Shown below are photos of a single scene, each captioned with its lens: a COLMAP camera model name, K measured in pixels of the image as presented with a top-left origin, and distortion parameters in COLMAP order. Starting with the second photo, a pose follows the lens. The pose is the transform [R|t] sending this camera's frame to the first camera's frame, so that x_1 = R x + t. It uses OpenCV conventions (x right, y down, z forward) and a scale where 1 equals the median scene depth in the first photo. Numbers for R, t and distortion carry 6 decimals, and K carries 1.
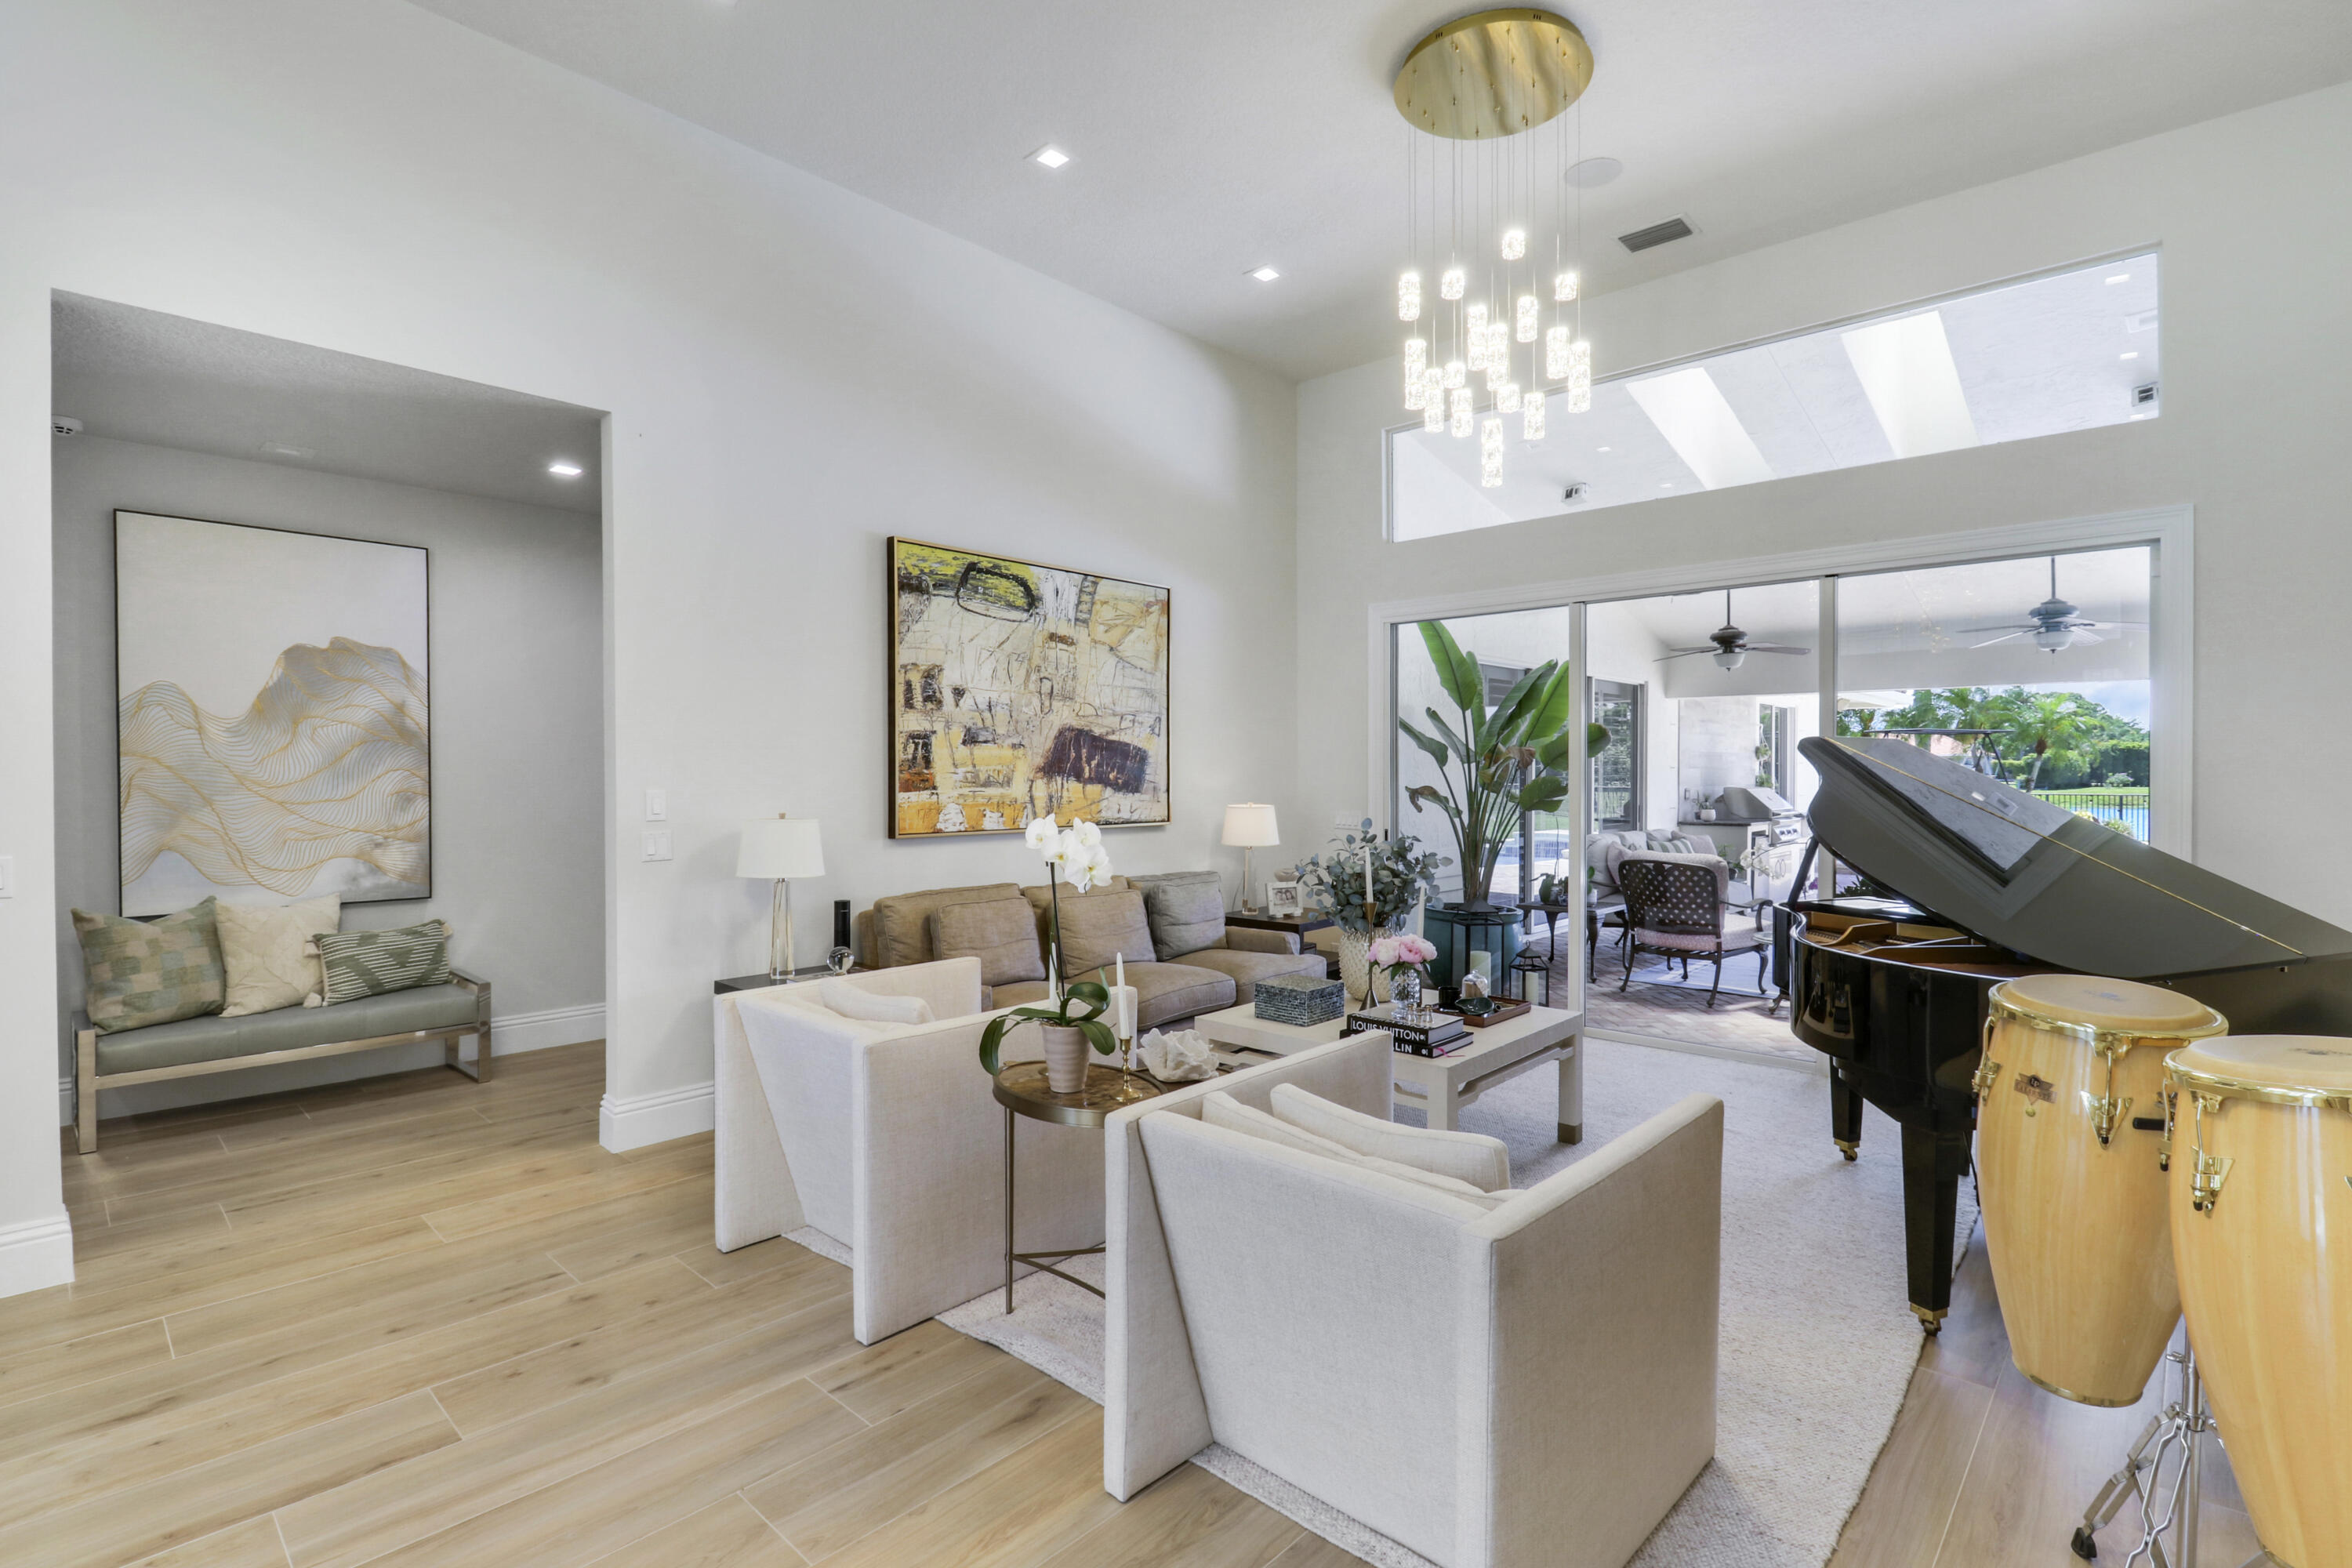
lens RADIAL K [[1116.9, 0, 1198.7], [0, 1116.9, 781.8], [0, 0, 1]] dist [0.003162, -0.013825]
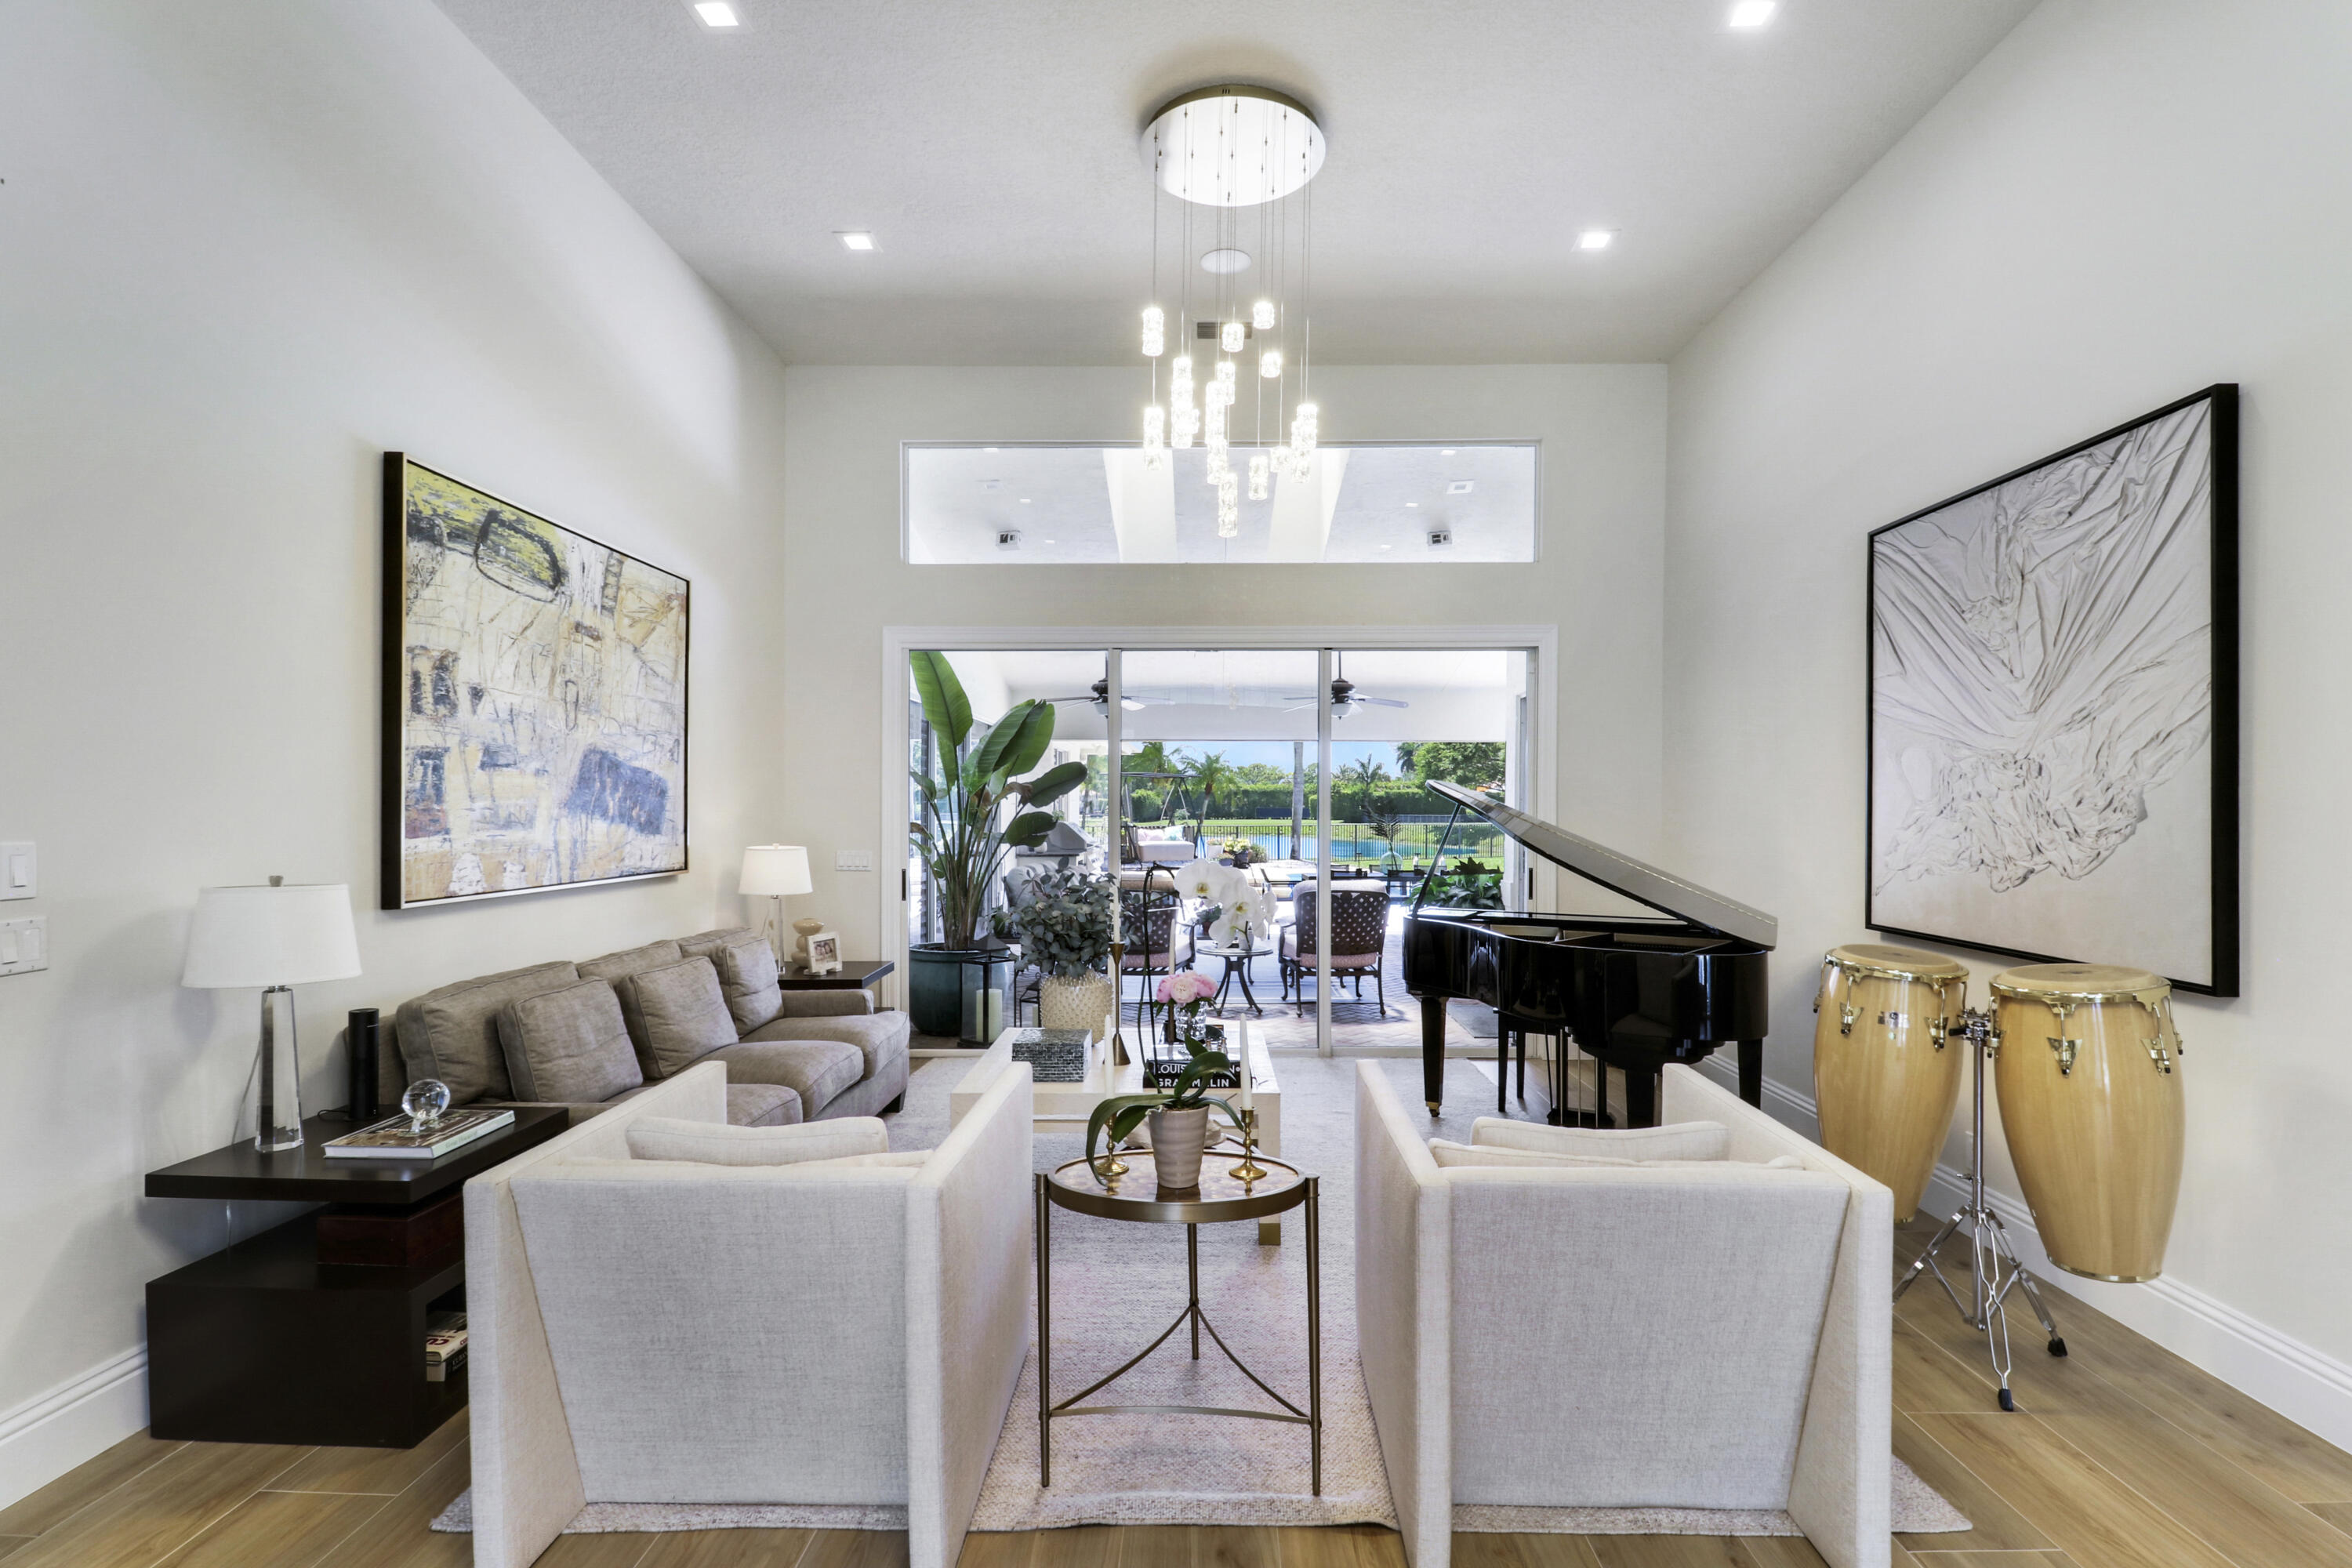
lens RADIAL K [[1106.9, 0, 1225.0], [0, 1106.9, 809.0], [0, 0, 1]] dist [-0.002445, -0.000493]
pose [[0.740113, 0.000884, 0.672482, -0.323577], [0.004279, 0.999973, -0.006023, -0.001950], [-0.672469, 0.007335, 0.740089, 0.173360]]
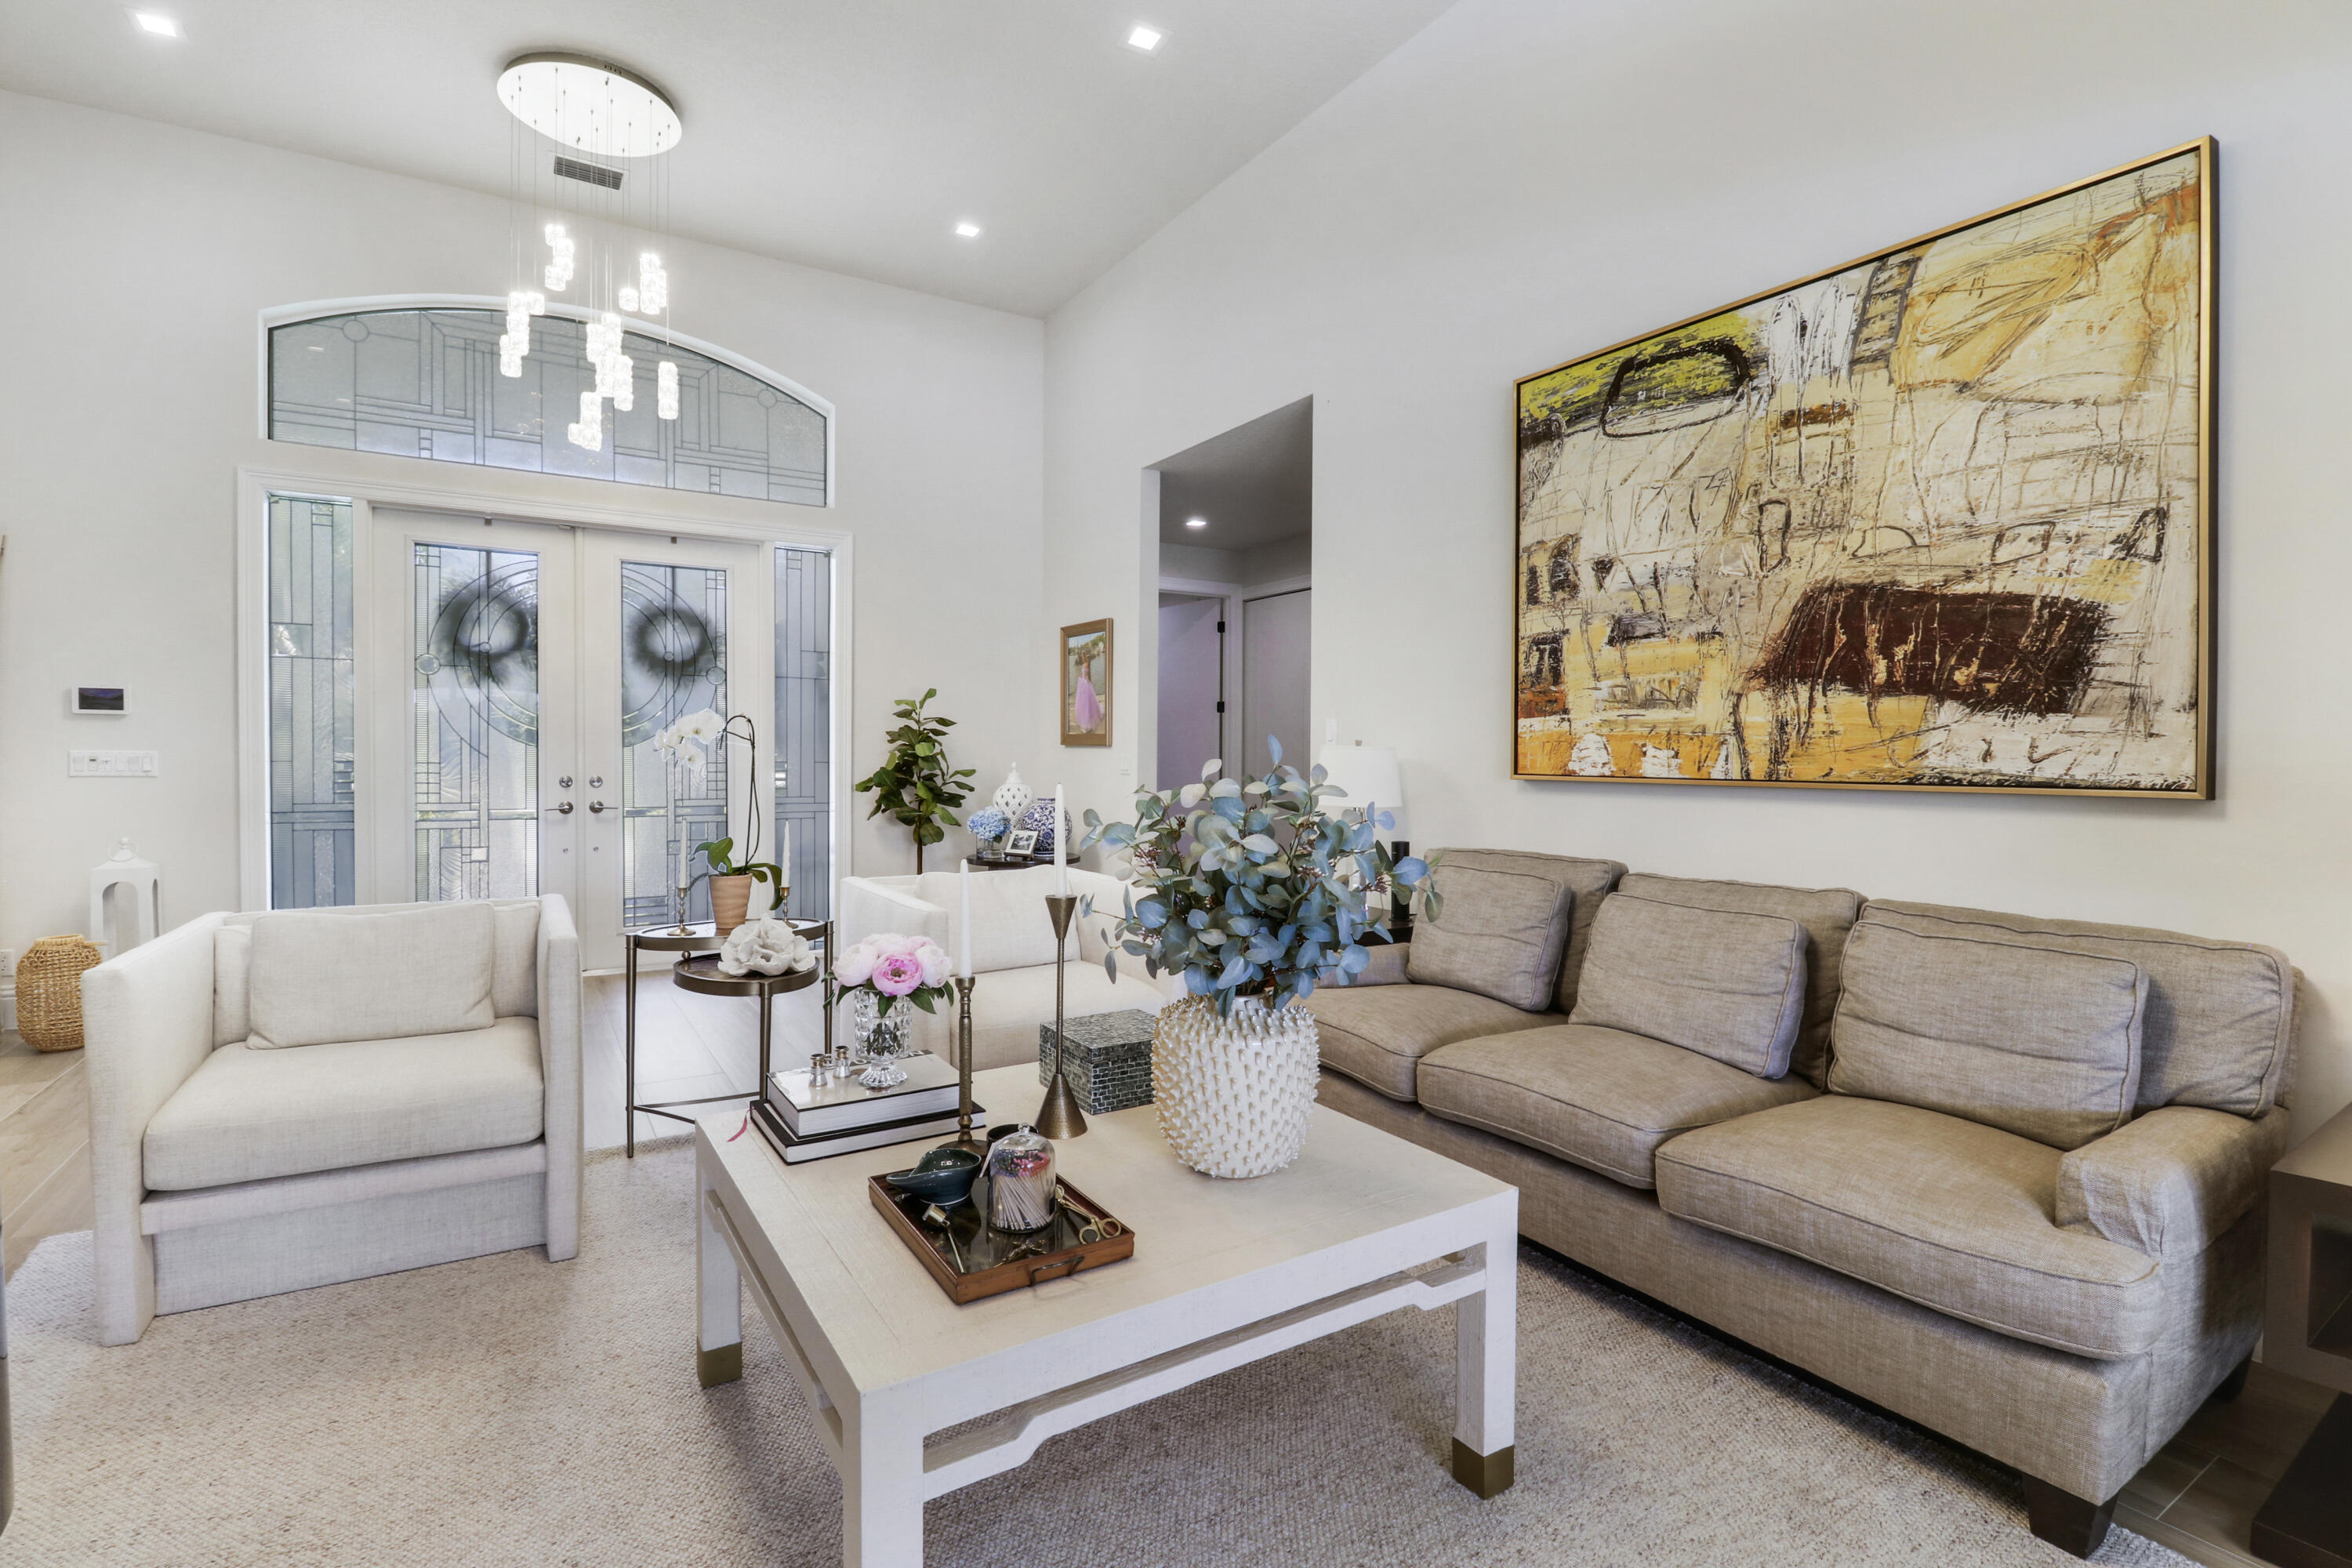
lens RADIAL K [[1089.6, 0, 1181.4], [0, 1089.6, 797.8], [0, 0, 1]] dist [-0.021513, -0.000270]
pose [[-0.275800, 0.032168, -0.960677, 0.465731], [-0.018894, 0.999065, 0.038877, 0.036014], [0.961029, 0.028873, -0.274934, 0.914380]]
